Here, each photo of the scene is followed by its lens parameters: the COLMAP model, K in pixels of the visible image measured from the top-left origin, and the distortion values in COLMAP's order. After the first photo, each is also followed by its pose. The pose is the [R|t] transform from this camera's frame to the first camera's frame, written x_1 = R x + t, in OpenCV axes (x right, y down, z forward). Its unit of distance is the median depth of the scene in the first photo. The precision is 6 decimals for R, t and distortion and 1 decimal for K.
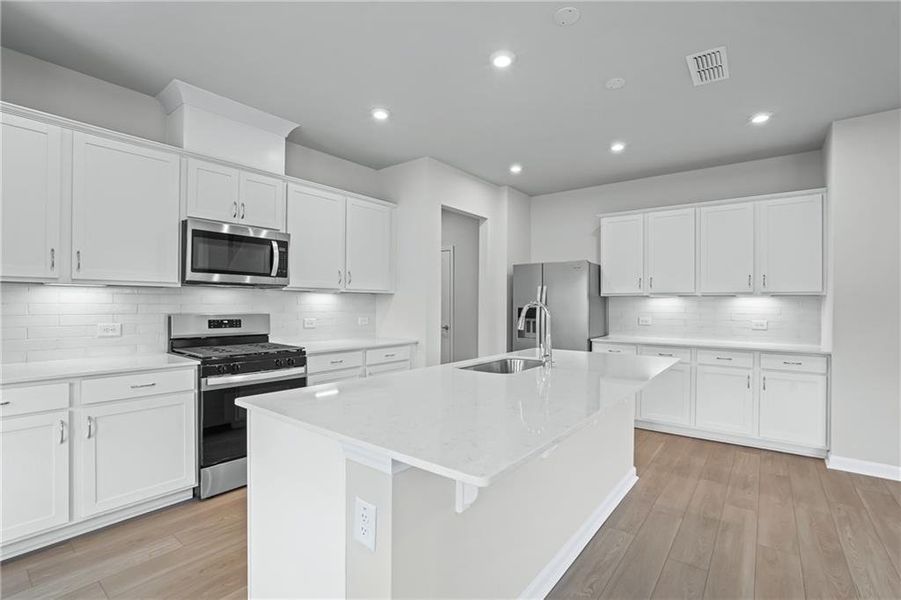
lens RADIAL K [[412.5, 0, 444.1], [0, 412.5, 304.0], [0, 0, 1]] dist [-0.046238, 0.000854]
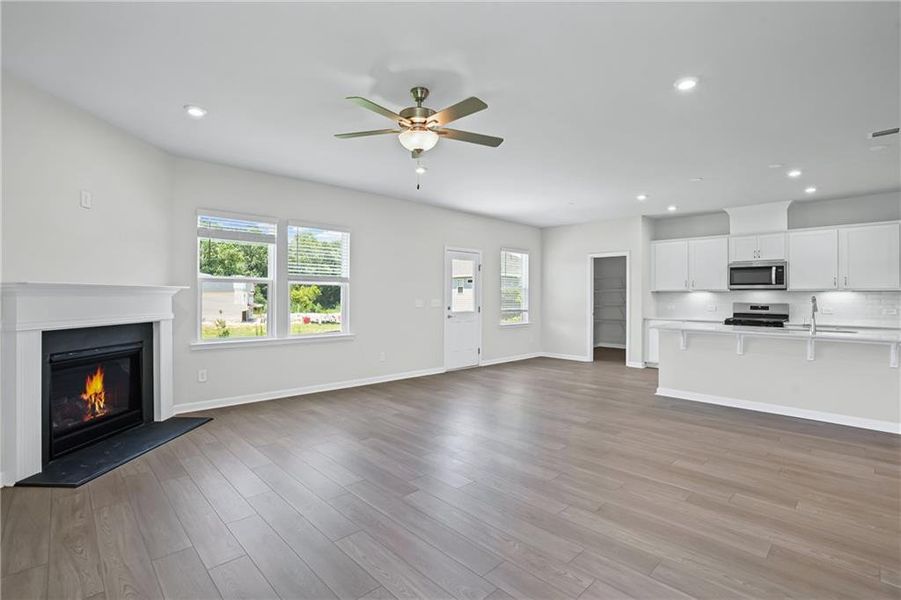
lens RADIAL K [[421.7, 0, 445.4], [0, 421.7, 295.0], [0, 0, 1]] dist [-0.057070, 0.018561]
pose [[-0.137468, -0.012471, -0.990428, 1.735298], [-0.009139, 0.999894, -0.011321, 0.020415], [0.990464, 0.007495, -0.137567, -0.297827]]
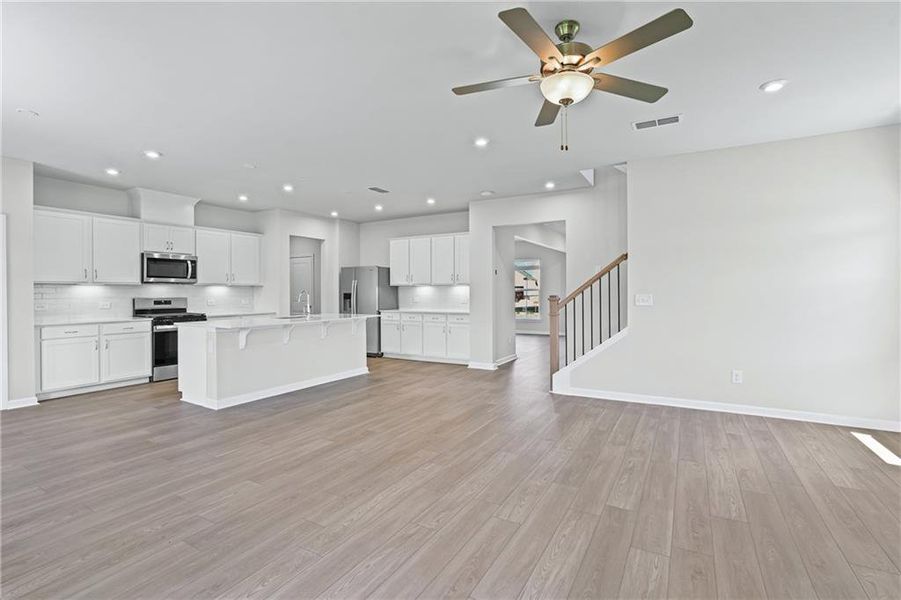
lens RADIAL K [[421.7, 0, 445.4], [0, 421.7, 295.0], [0, 0, 1]] dist [-0.057070, 0.018561]
pose [[0.989358, -0.012871, 0.144933, 0.518279], [0.011872, 0.999899, 0.007754, 0.012319], [-0.145019, -0.005951, 0.989411, -1.154174]]
